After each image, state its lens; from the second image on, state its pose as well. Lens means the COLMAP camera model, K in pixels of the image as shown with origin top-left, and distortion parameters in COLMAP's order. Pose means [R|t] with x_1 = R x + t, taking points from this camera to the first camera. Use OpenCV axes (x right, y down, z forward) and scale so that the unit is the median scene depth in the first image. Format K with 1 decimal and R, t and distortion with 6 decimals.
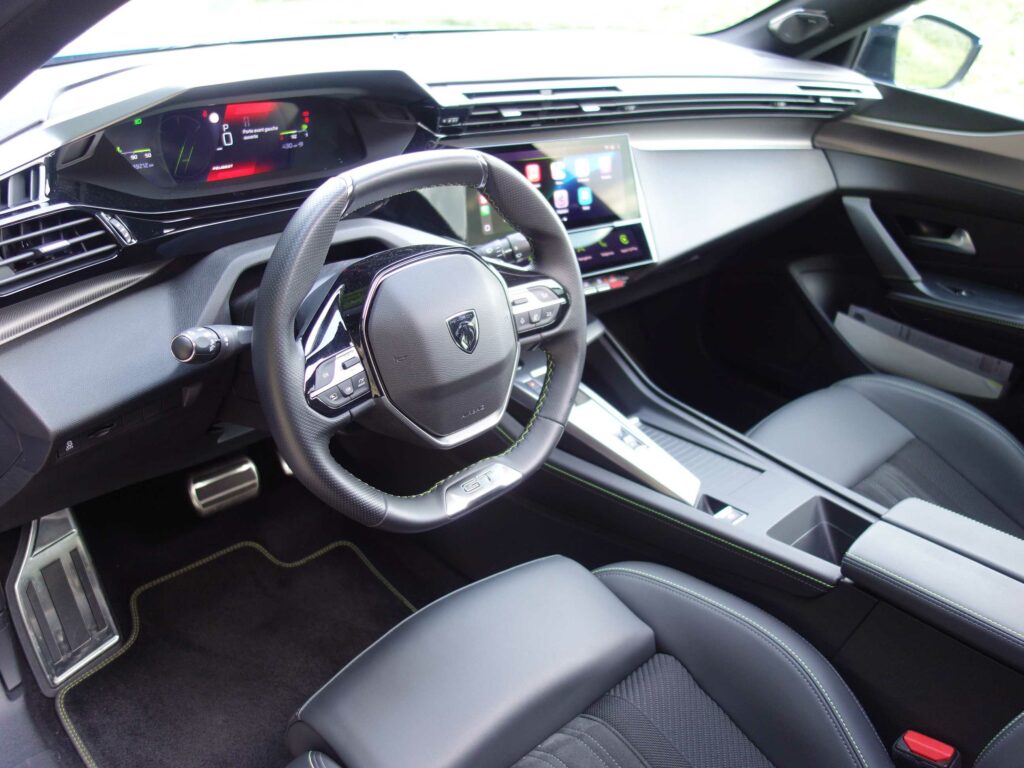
lens RADIAL K [[907.2, 0, 512.0], [0, 907.2, 384.0], [0, 0, 1]] dist [0.002063, -0.001628]
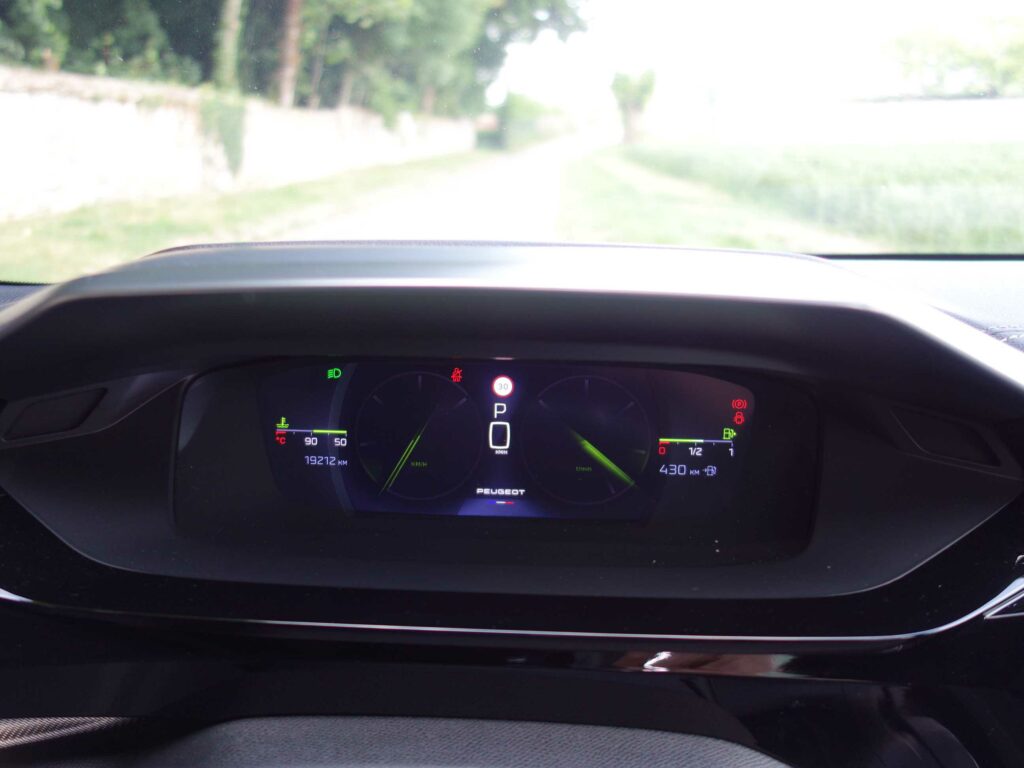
lens RADIAL K [[907.2, 0, 512.0], [0, 907.2, 384.0], [0, 0, 1]] dist [0.002063, -0.001628]
pose [[0.671588, 0.128029, -0.729779, 0.005452], [-0.315229, 0.940740, -0.125055, -0.221309], [0.670522, 0.314034, 0.672148, 0.646637]]
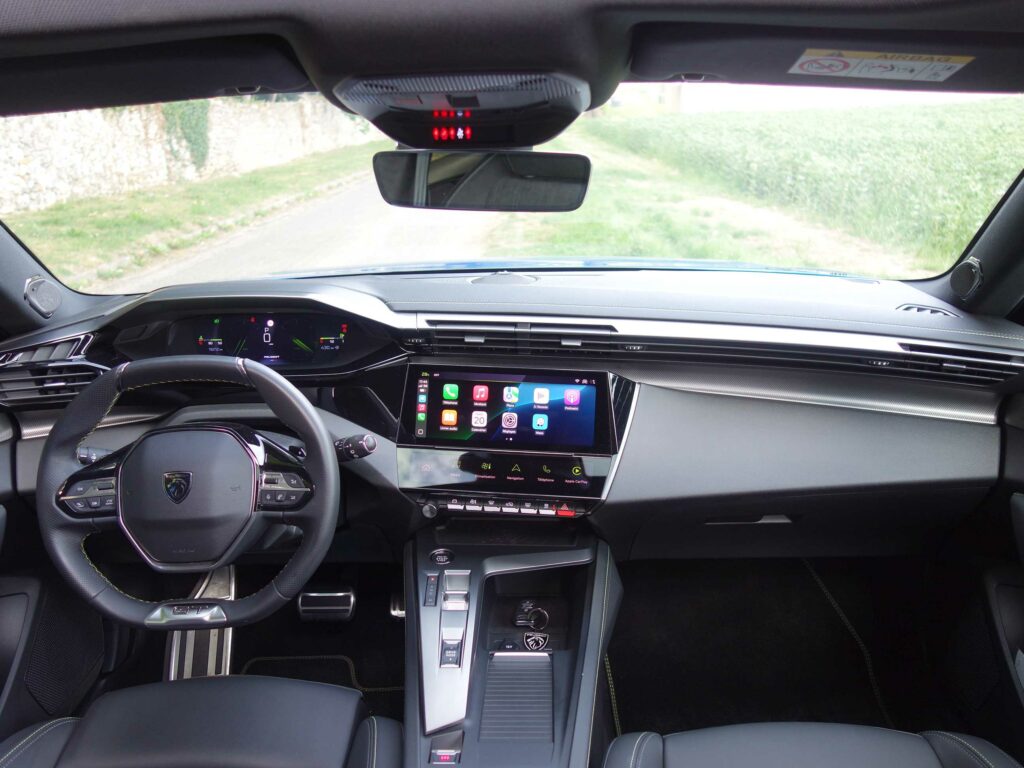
lens RADIAL K [[907.2, 0, 512.0], [0, 907.2, 384.0], [0, 0, 1]] dist [0.002063, -0.001628]
pose [[0.692725, 0.122241, -0.710767, 0.895107], [-0.277246, 0.954937, -0.105974, -0.143975], [0.665783, 0.270468, 0.695399, 0.263028]]
